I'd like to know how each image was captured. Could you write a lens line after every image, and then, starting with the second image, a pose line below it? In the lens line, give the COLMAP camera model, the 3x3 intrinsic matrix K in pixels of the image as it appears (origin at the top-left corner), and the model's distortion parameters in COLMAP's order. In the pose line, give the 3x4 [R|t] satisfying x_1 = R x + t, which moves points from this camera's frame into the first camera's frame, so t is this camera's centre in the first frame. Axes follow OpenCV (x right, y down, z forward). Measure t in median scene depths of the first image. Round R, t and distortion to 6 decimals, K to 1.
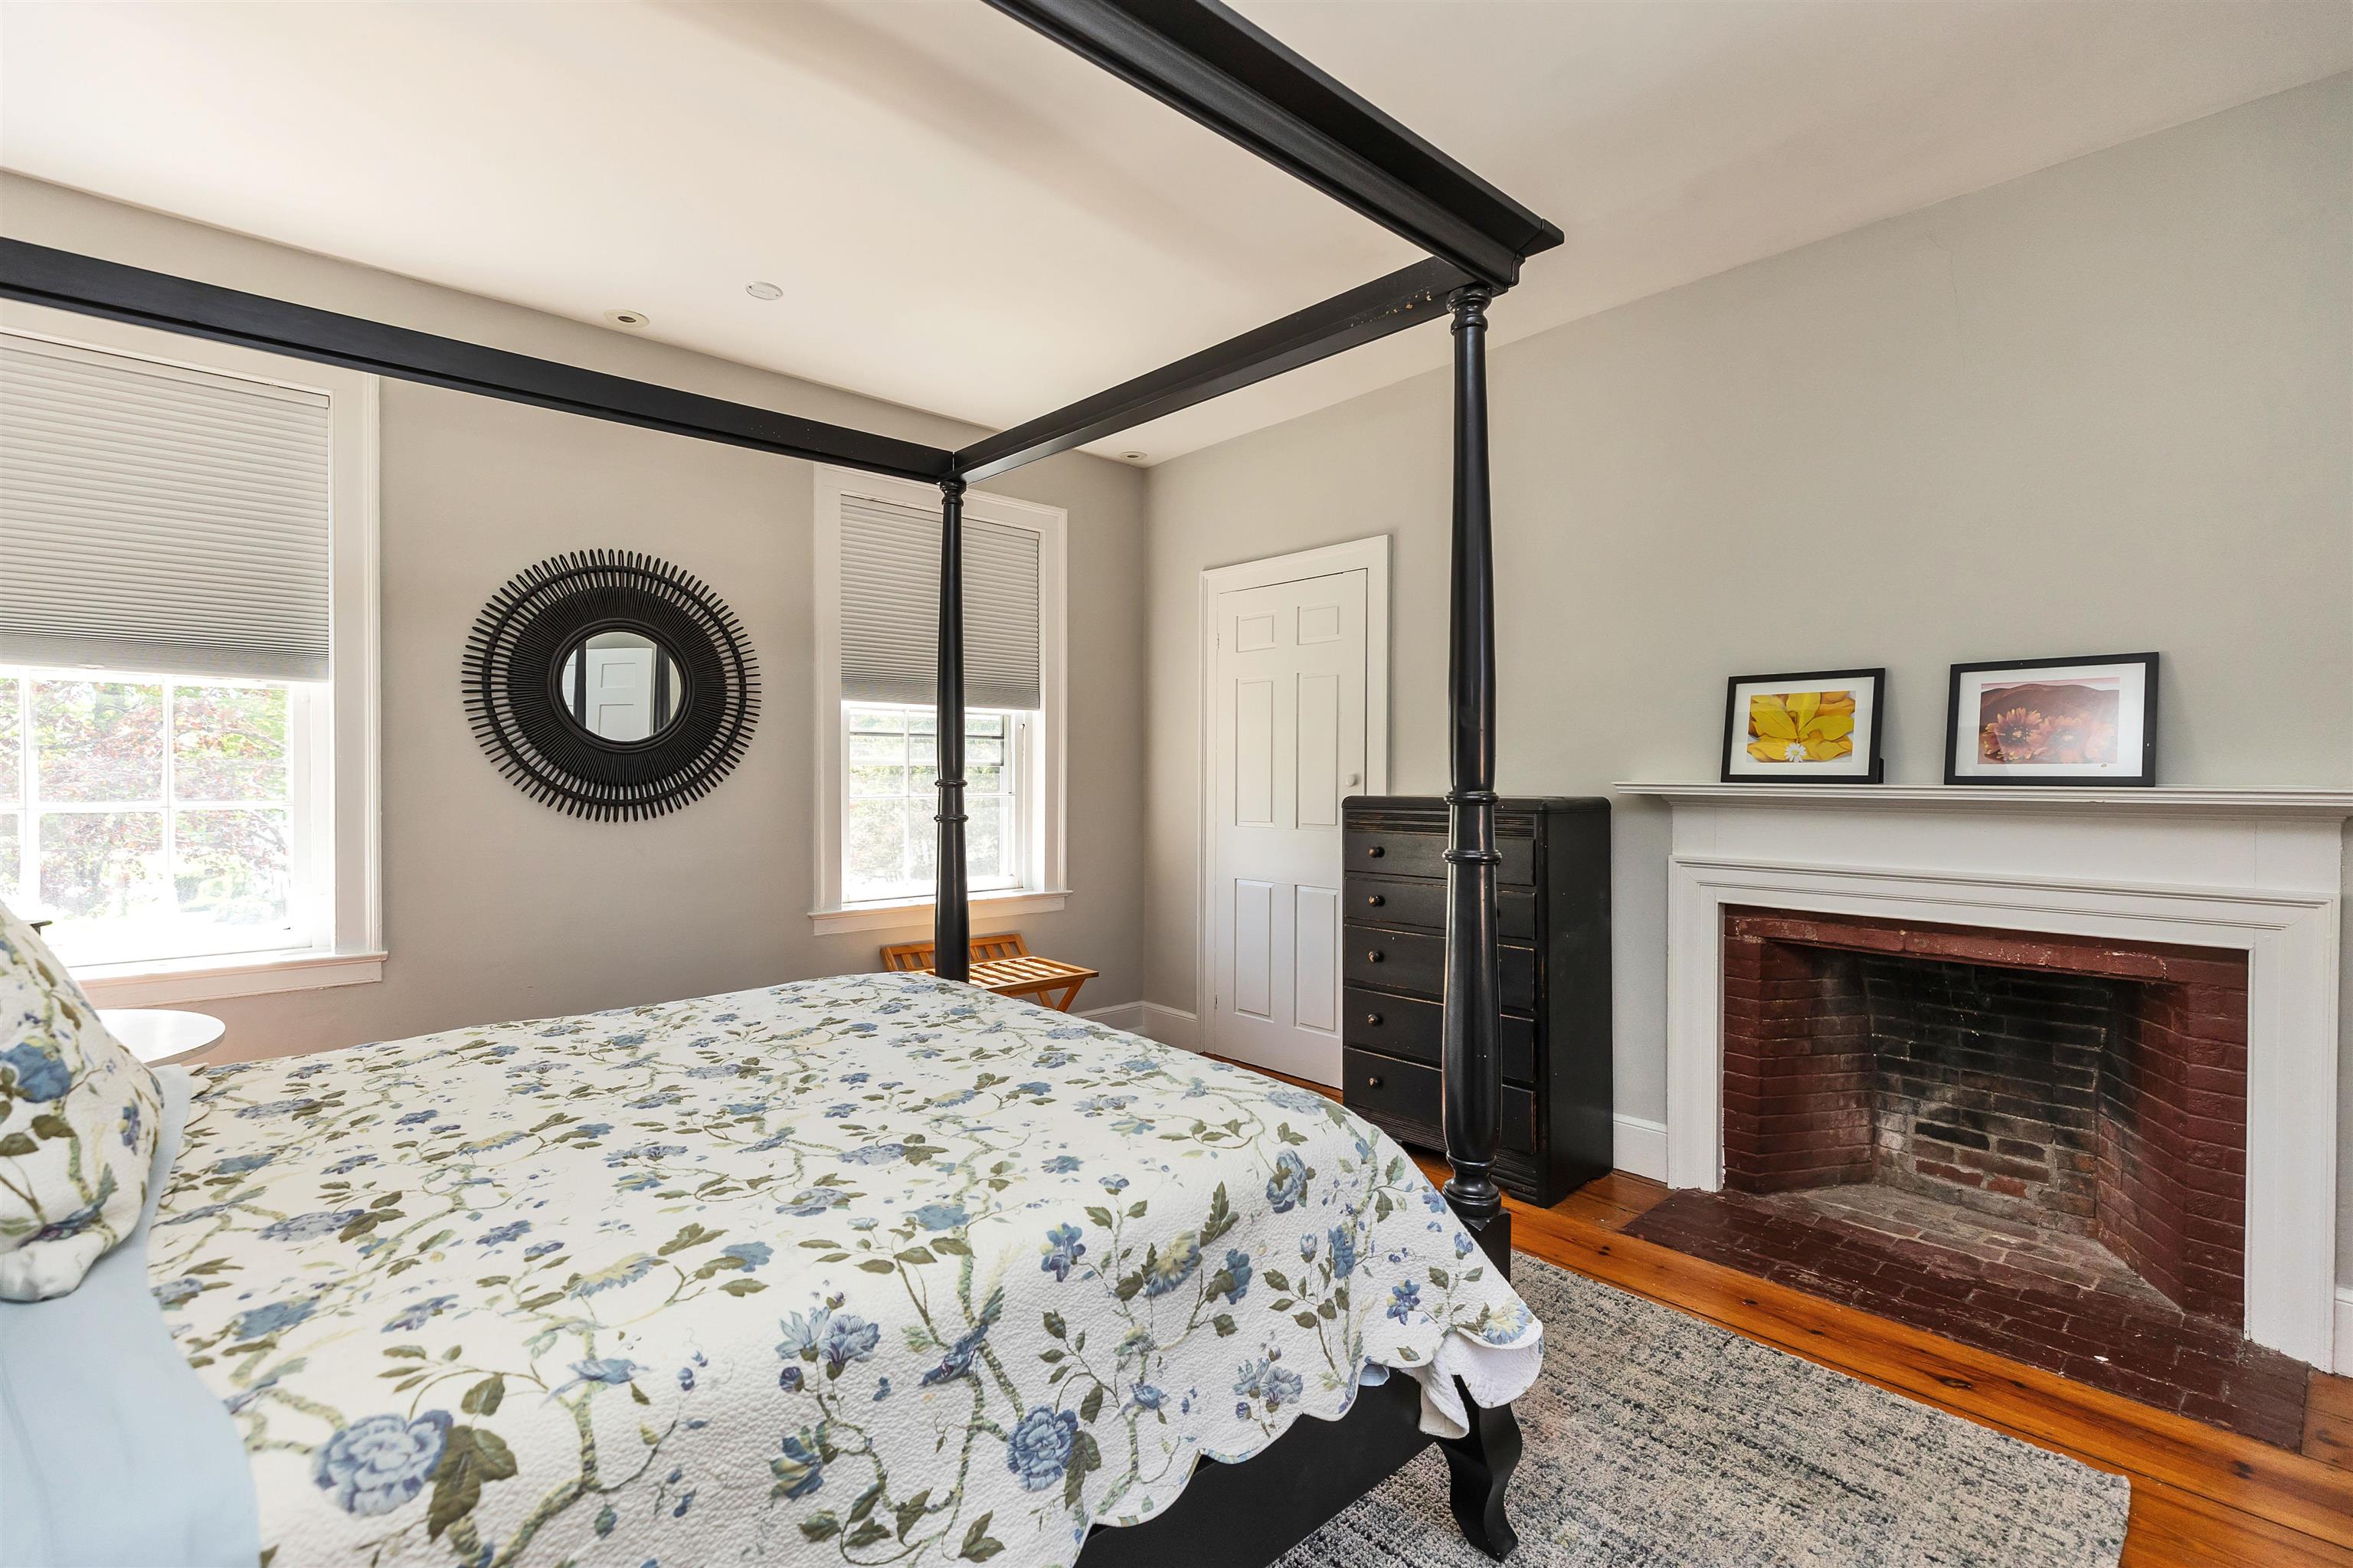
lens RADIAL K [[1050.0, 0, 1181.2], [0, 1050.0, 784.4], [0, 0, 1]] dist [0.000839, 0.000103]
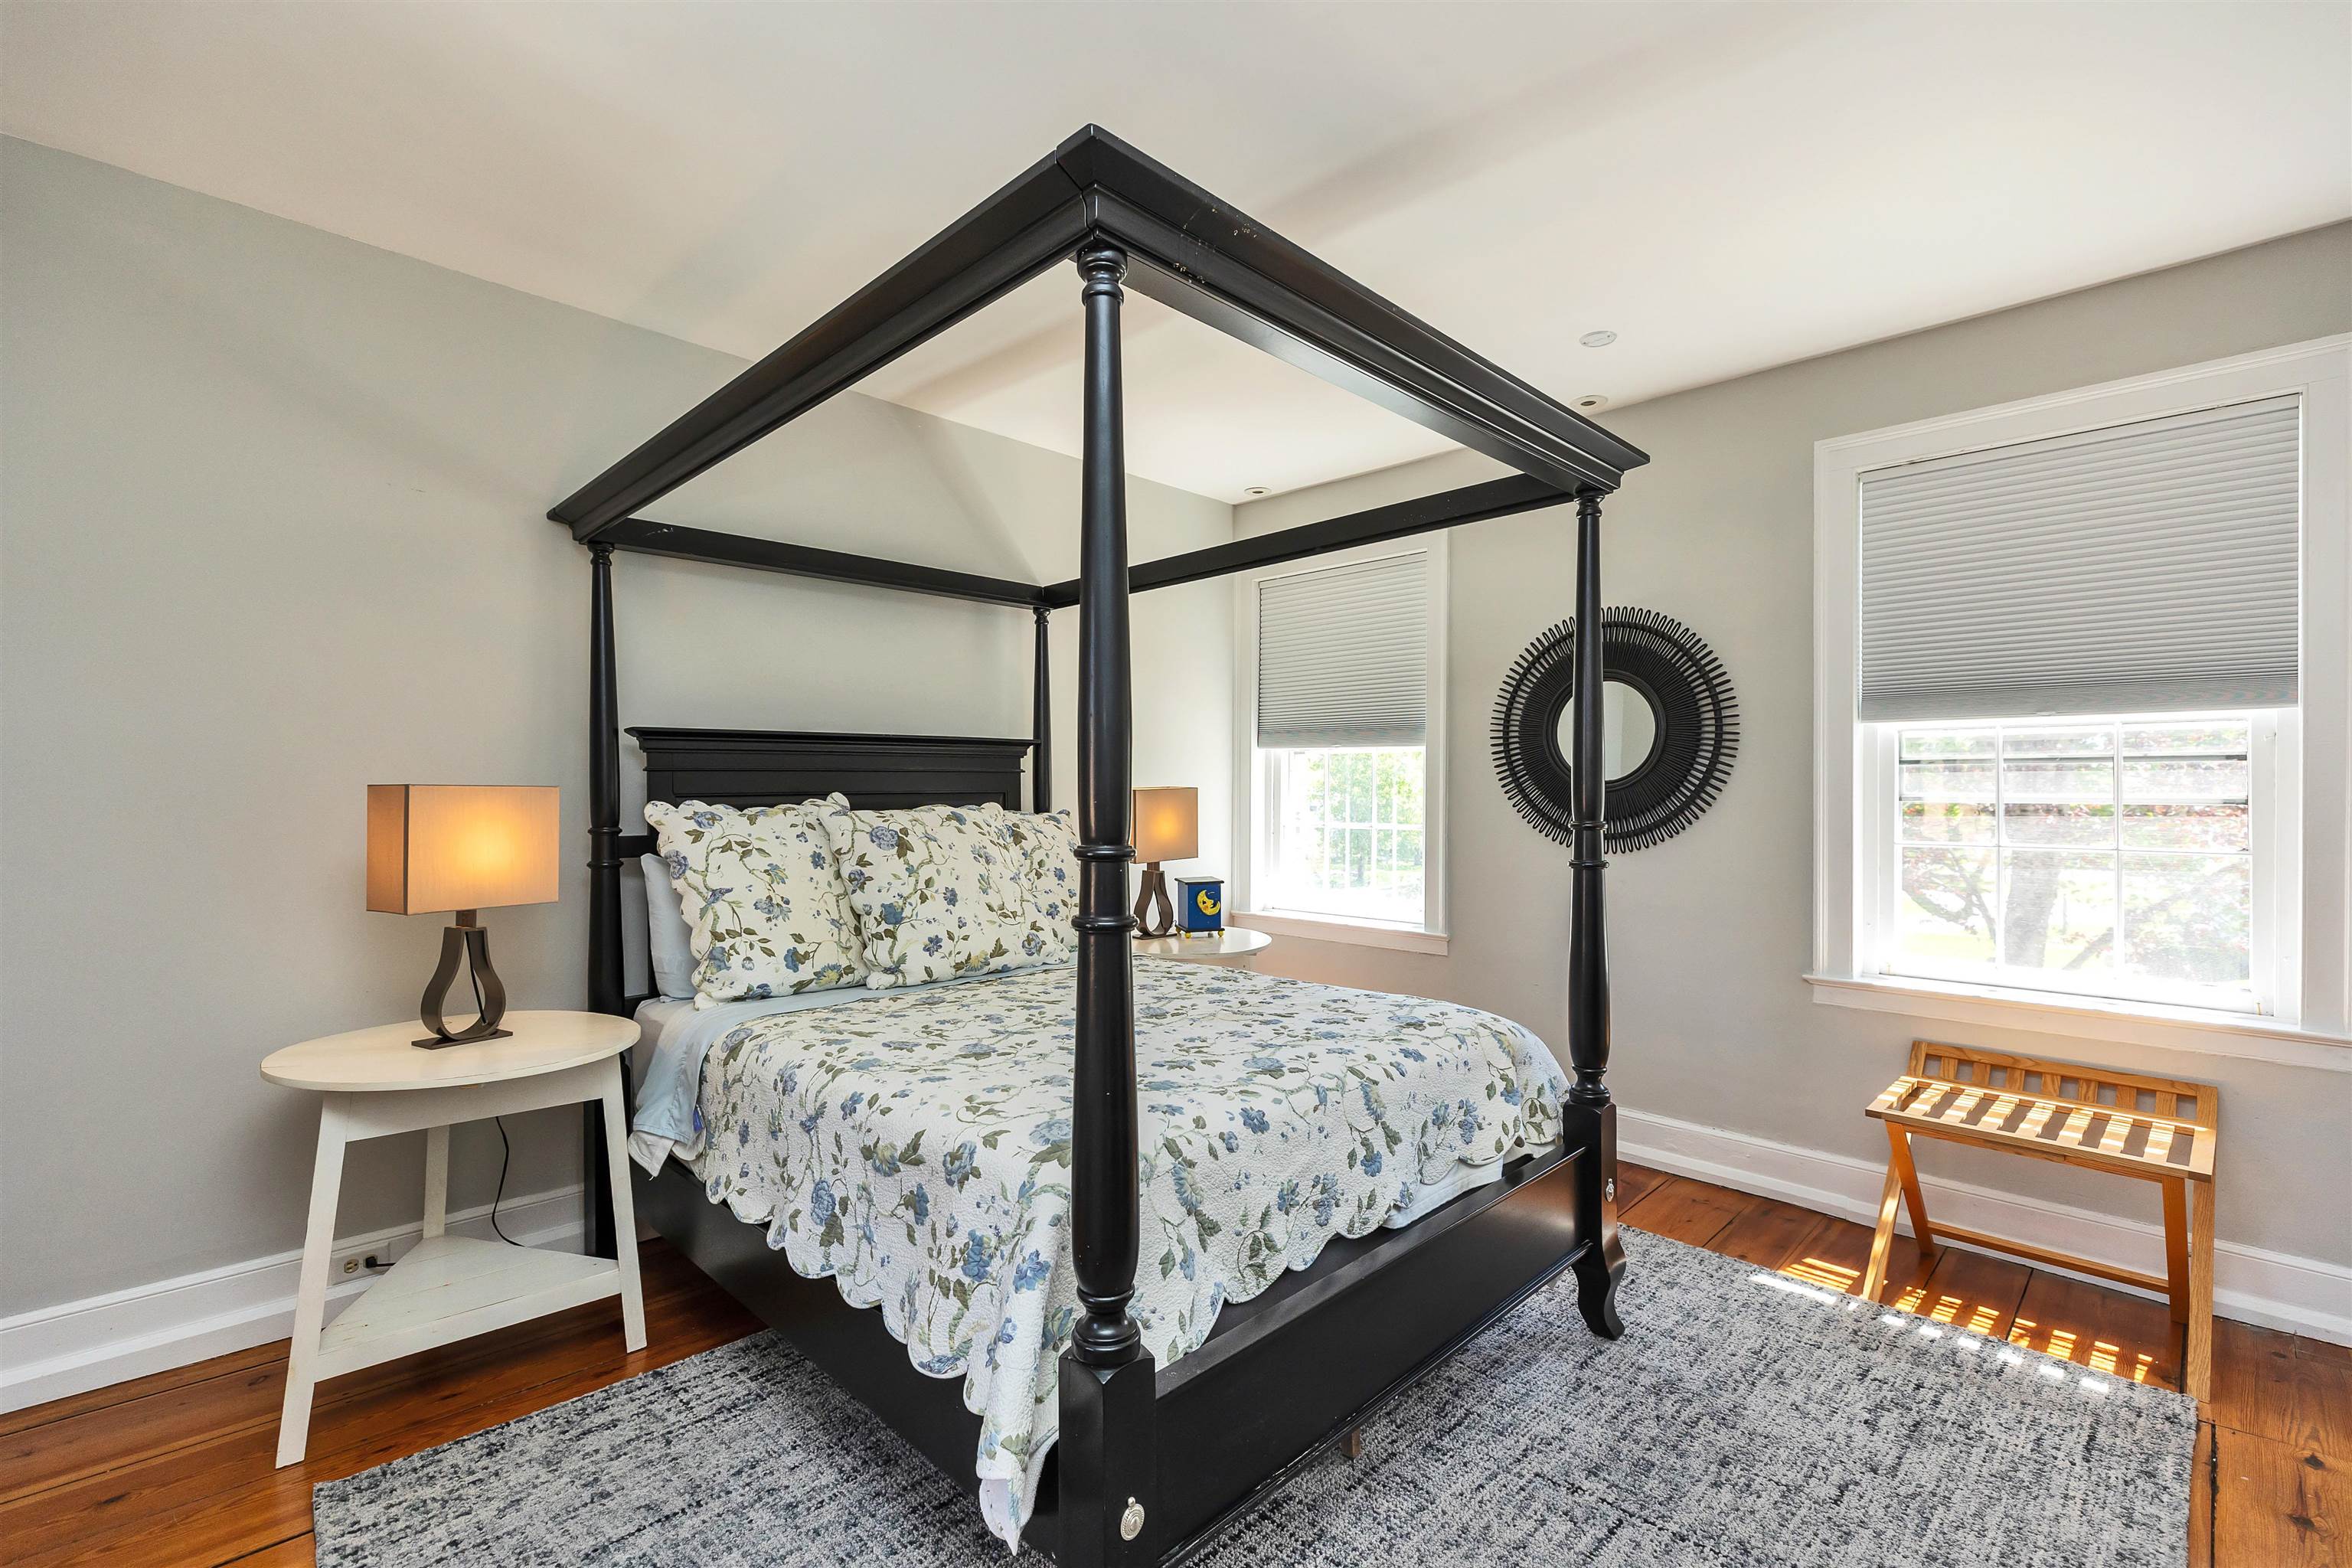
lens RADIAL K [[1049.5, 0, 1180.7], [0, 1049.5, 784.4], [0, 0, 1]] dist [0.000839, 0.000103]
pose [[0.055755, -0.013185, -0.998357, 0.633875], [-0.017148, 0.999753, -0.014161, -0.016065], [0.998297, 0.017909, 0.055515, 0.577610]]
